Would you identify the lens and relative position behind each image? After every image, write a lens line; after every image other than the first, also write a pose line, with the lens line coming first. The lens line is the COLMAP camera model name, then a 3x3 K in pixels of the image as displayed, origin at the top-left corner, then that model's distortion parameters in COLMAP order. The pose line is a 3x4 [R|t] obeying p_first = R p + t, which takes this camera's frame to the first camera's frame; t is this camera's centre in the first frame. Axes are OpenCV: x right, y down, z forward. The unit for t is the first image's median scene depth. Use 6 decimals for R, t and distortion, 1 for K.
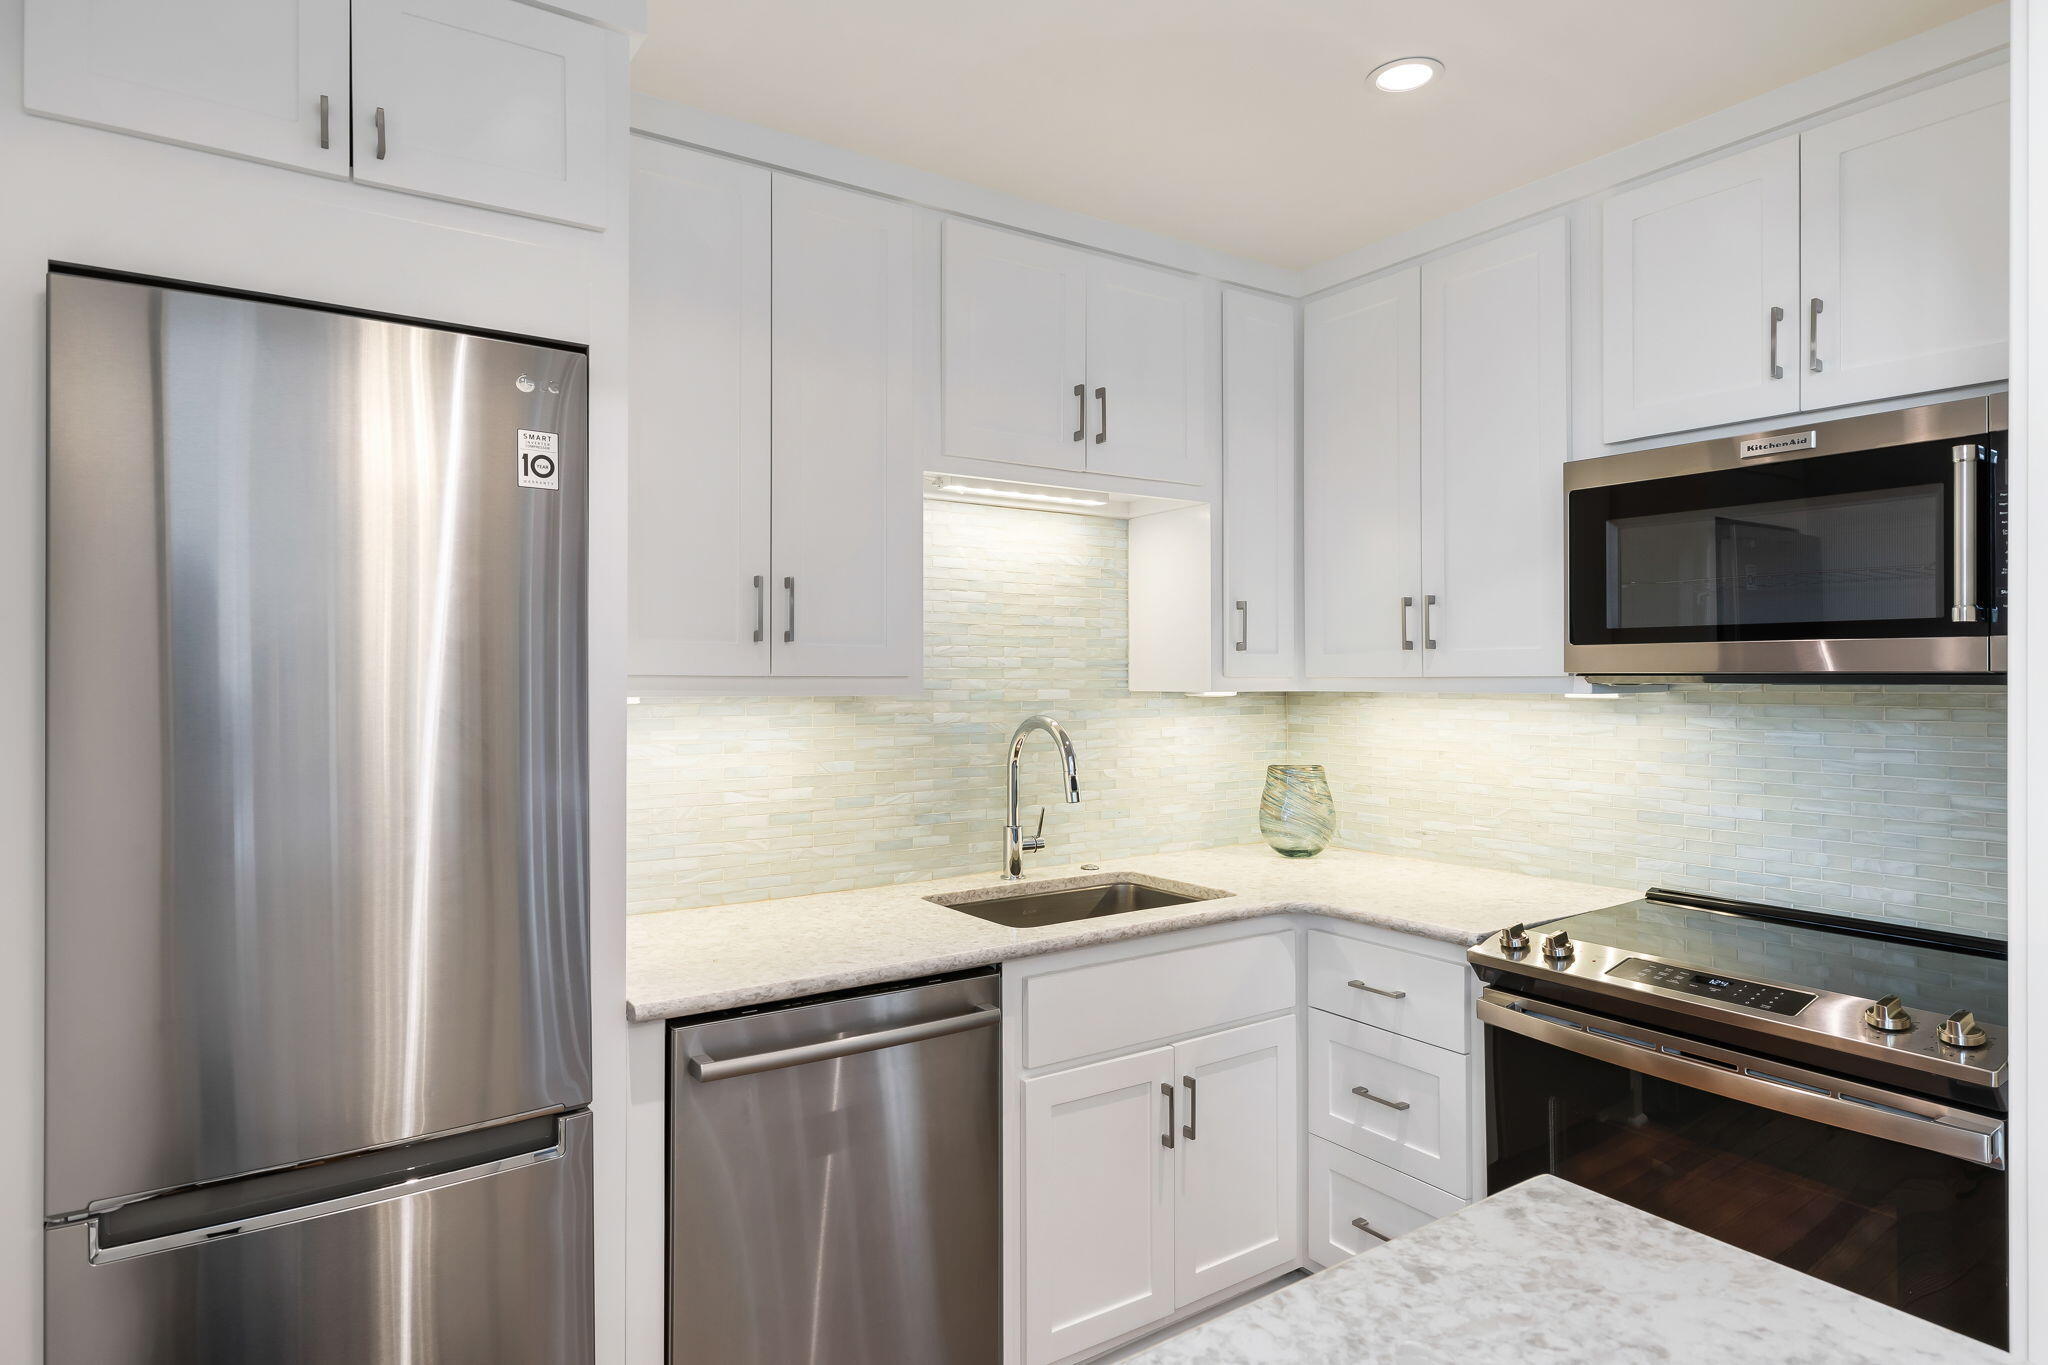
lens RADIAL K [[1133.7, 0, 1014.2], [0, 1133.7, 671.3], [0, 0, 1]] dist [-0.016545, -0.000112]
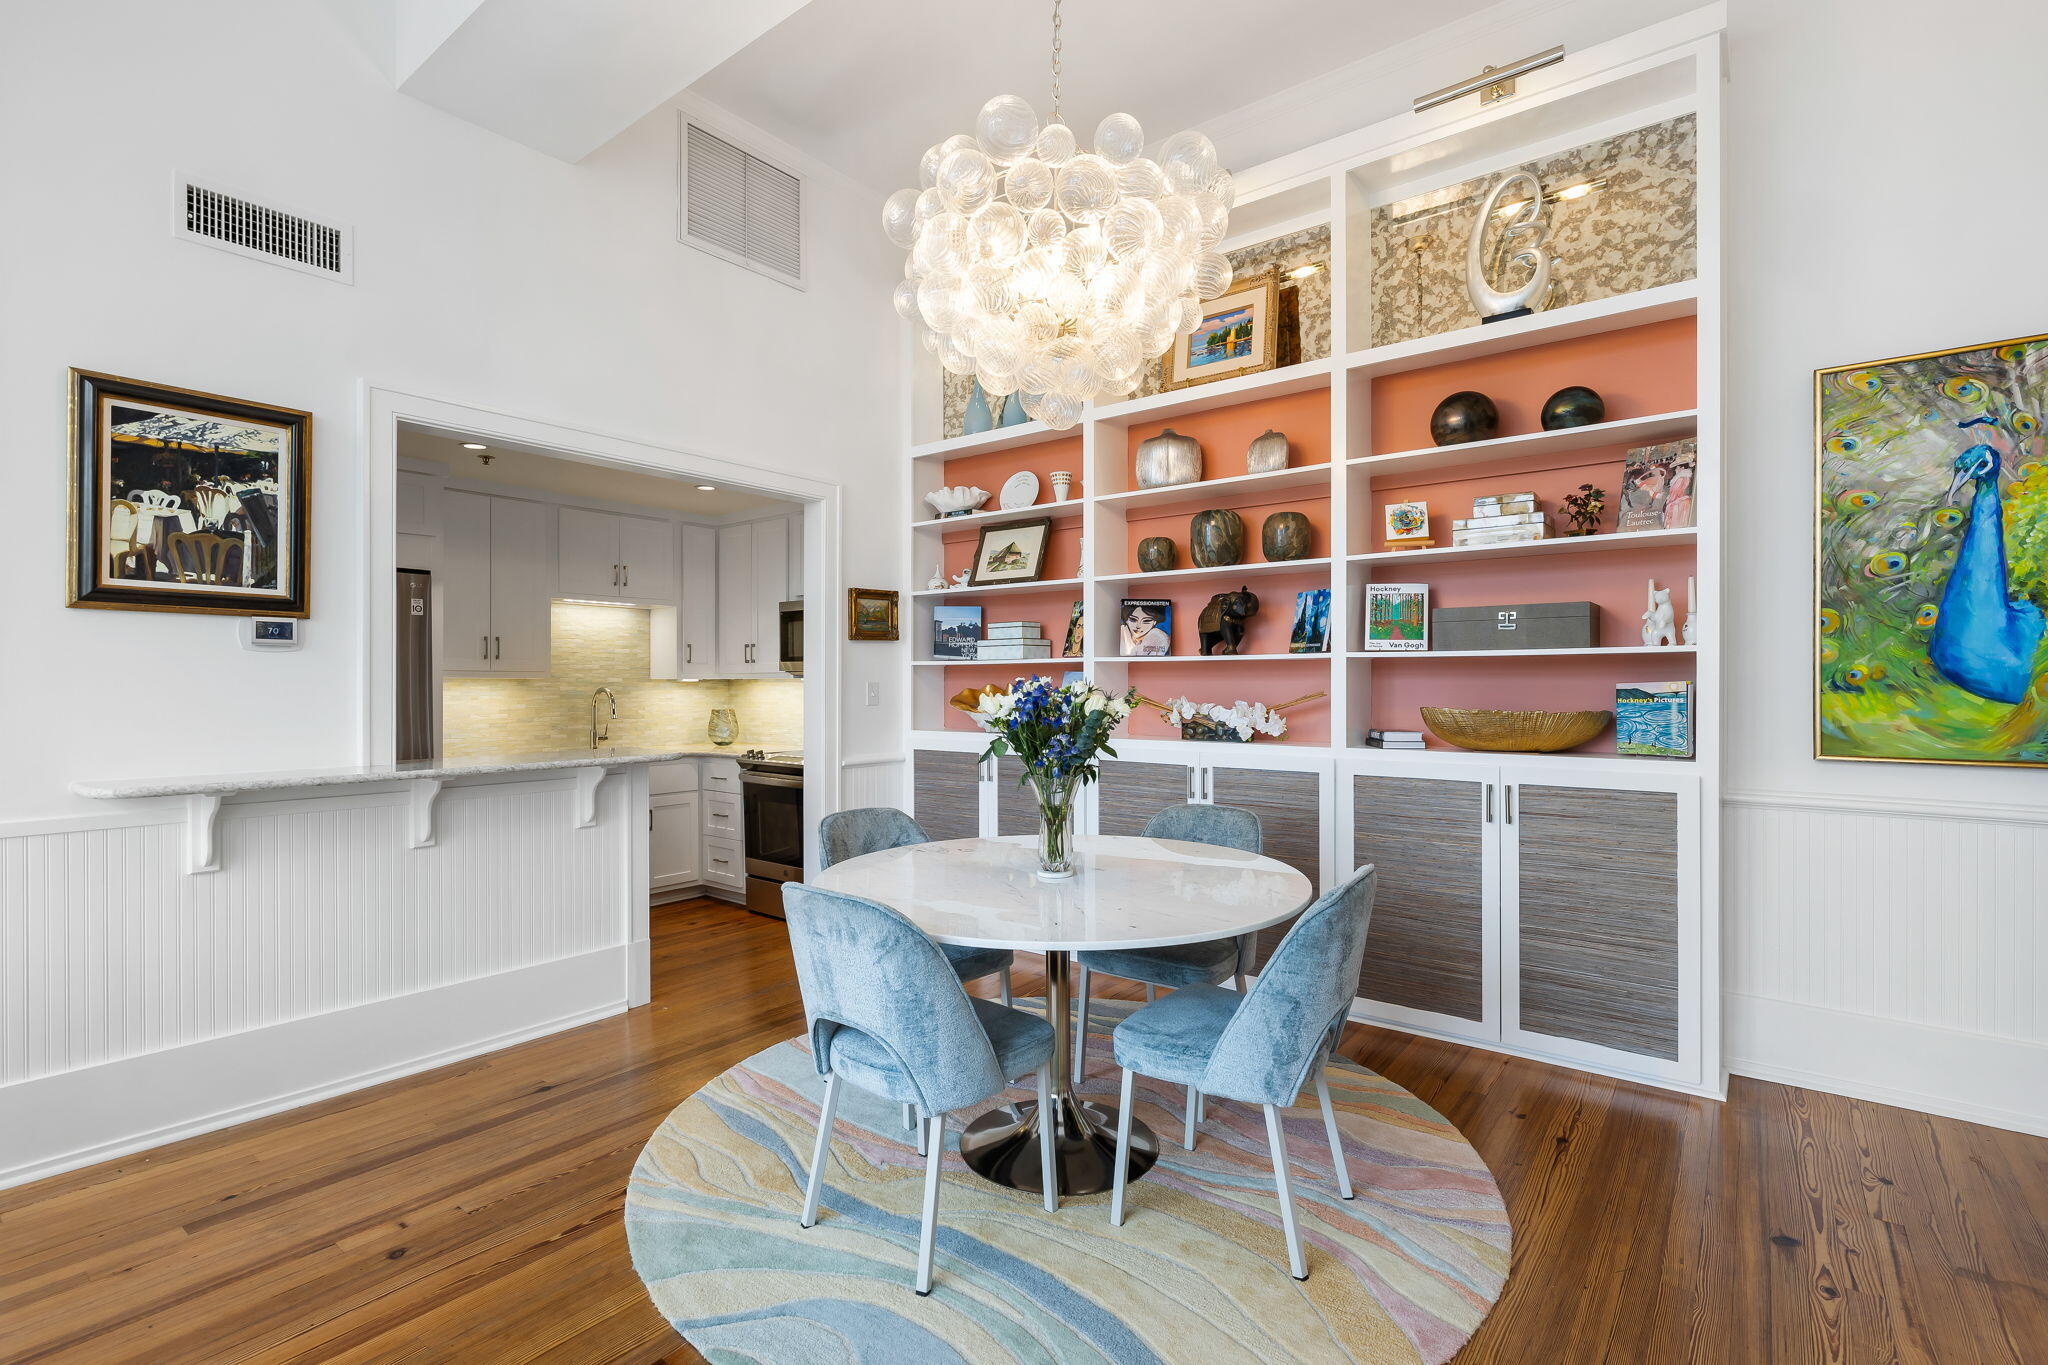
lens RADIAL K [[945.3, 0, 993.5], [0, 945.3, 677.6], [0, 0, 1]] dist [-0.001105, -0.000437]
pose [[0.960400, 0.001419, 0.278621, 0.271336], [-0.000342, 0.999992, -0.003915, 0.023829], [-0.278625, 0.003665, 0.960393, -1.313784]]
